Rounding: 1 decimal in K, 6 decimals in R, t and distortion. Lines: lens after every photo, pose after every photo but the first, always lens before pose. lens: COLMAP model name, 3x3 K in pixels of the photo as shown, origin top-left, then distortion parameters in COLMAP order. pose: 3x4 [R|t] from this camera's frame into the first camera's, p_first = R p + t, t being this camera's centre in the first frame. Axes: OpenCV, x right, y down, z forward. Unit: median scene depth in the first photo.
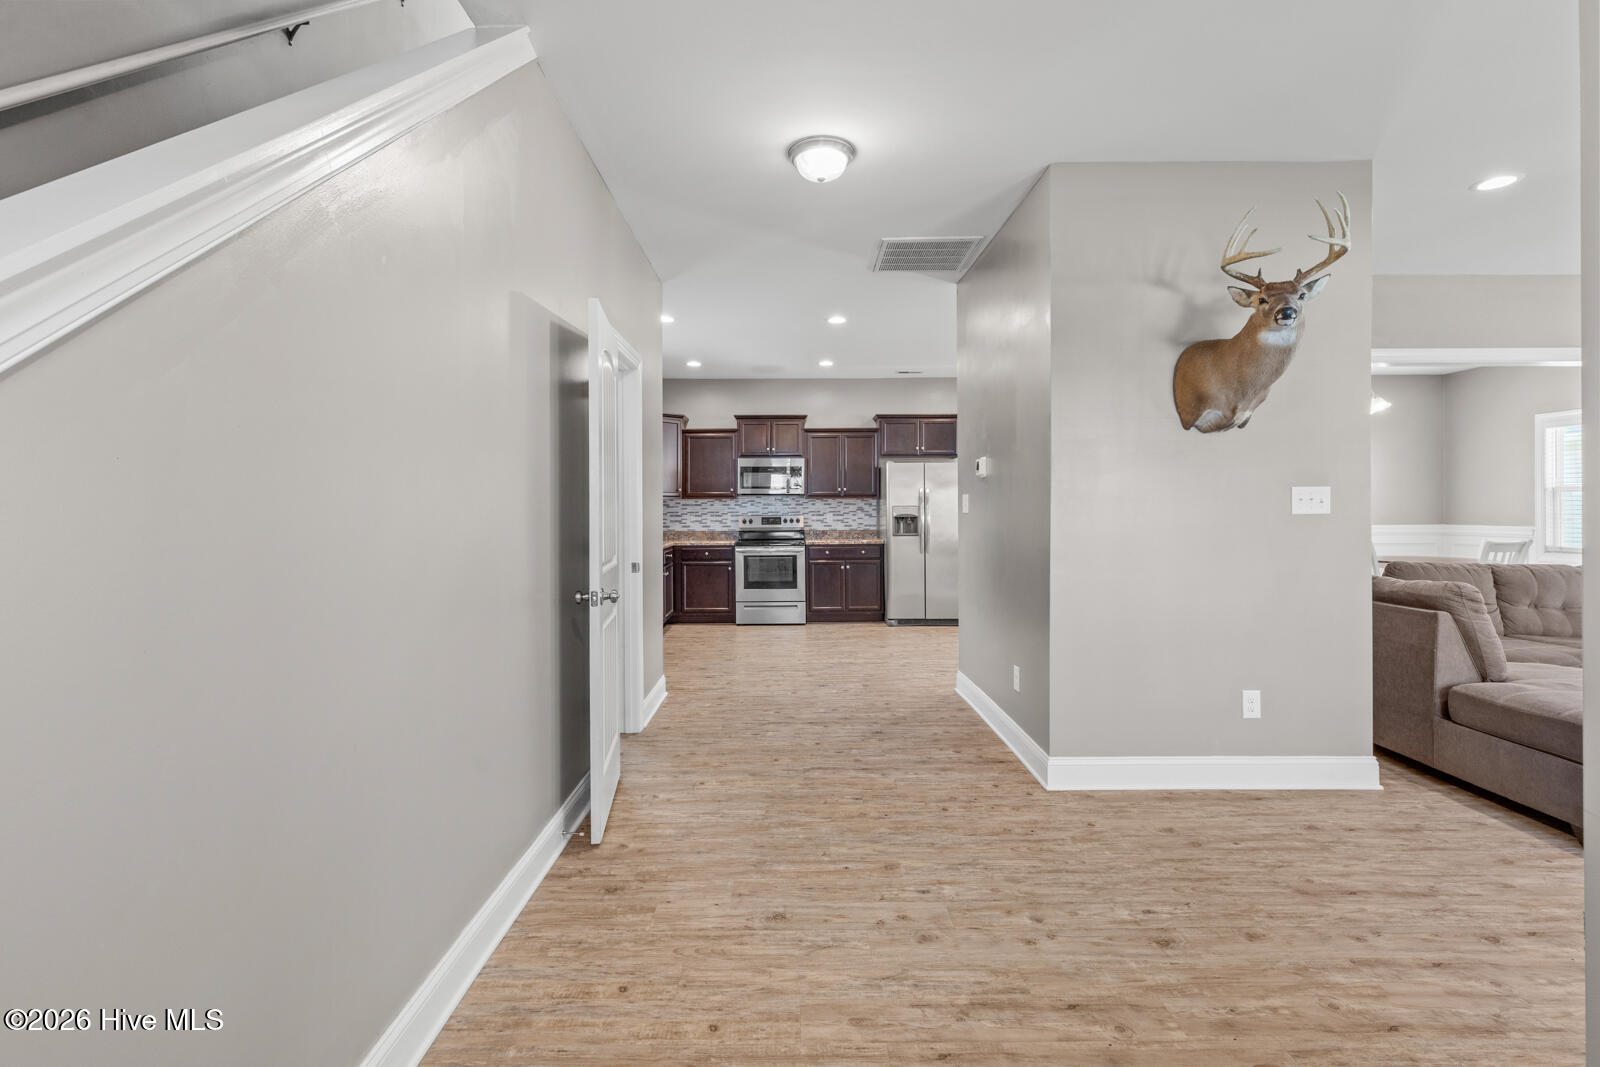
lens RADIAL K [[730.7, 0, 798.3], [0, 730.7, 526.2], [0, 0, 1]] dist [-0.000247, 0.000235]
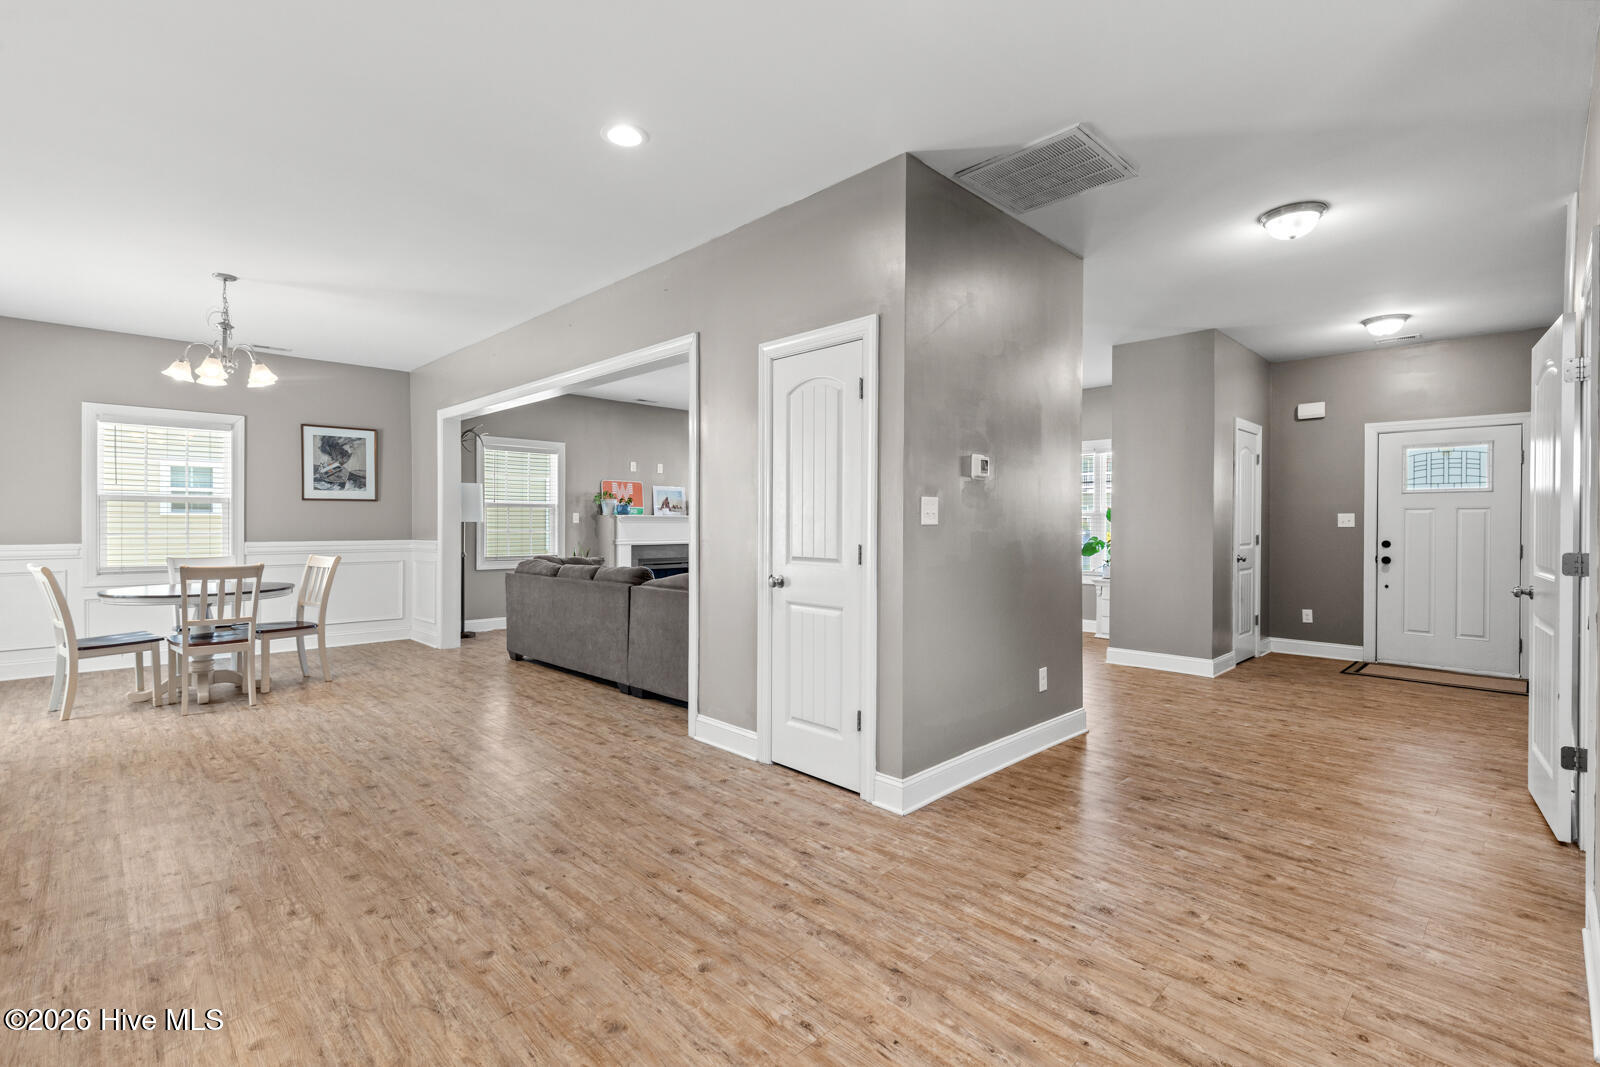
lens RADIAL K [[730.7, 0, 805.7], [0, 730.7, 528.8], [0, 0, 1]] dist [-0.000247, 0.000235]
pose [[-0.699911, -0.000110, 0.714230, -0.235805], [0.014633, 0.999788, 0.014494, -0.032750], [-0.714081, 0.020596, -0.699761, 2.150093]]
